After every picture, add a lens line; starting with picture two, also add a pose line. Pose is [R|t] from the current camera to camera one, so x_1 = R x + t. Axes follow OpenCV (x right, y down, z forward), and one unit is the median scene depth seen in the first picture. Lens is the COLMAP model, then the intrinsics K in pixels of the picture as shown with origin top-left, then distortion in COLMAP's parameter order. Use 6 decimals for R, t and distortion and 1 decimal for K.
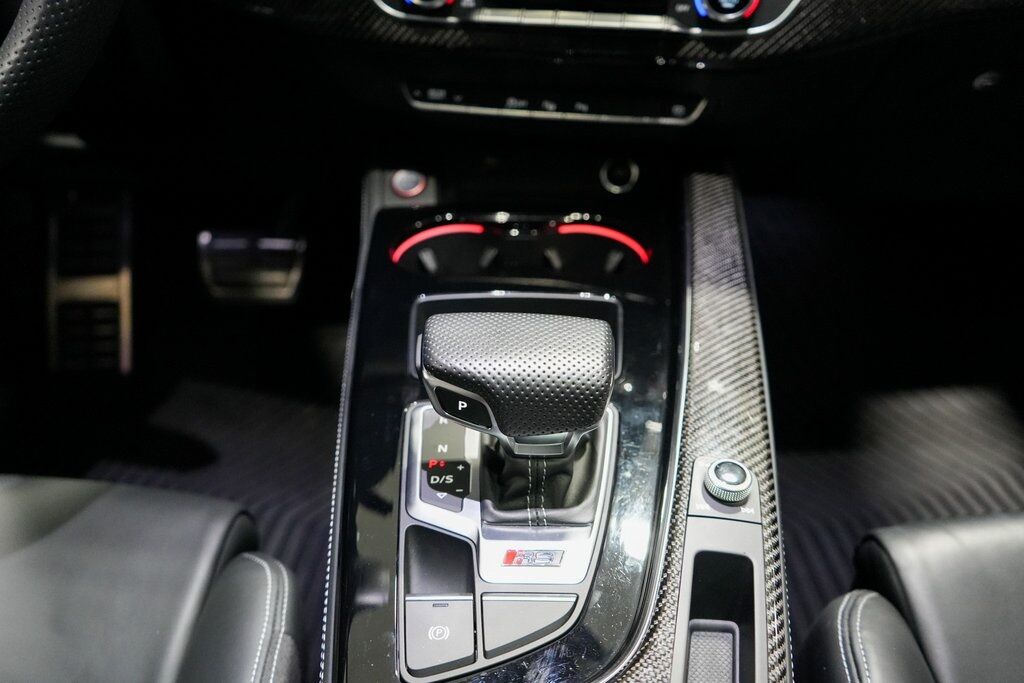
lens RADIAL K [[814.0, 0, 512.2], [0, 814.0, 344.5], [0, 0, 1]] dist [-0.017704, 0.009595]
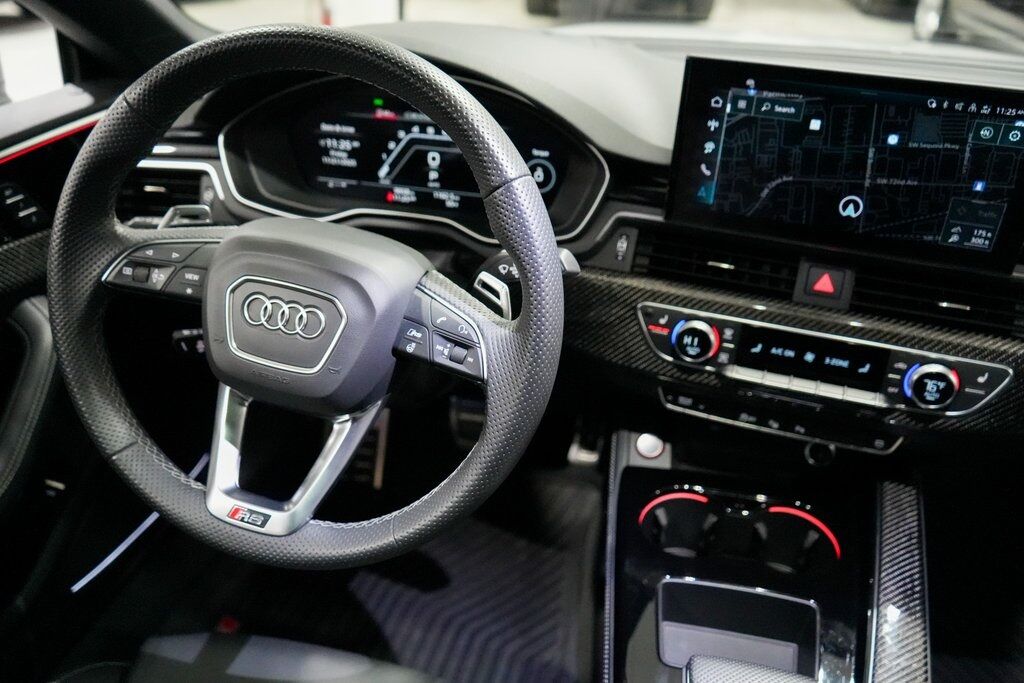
lens RADIAL K [[814.0, 0, 513.3], [0, 814.0, 340.1], [0, 0, 1]] dist [-0.017704, 0.009595]
pose [[0.978570, 0.104916, -0.177181, -0.142549], [-0.108095, 0.994105, -0.008357, -0.367413], [0.175260, 0.027330, 0.984143, -0.338634]]
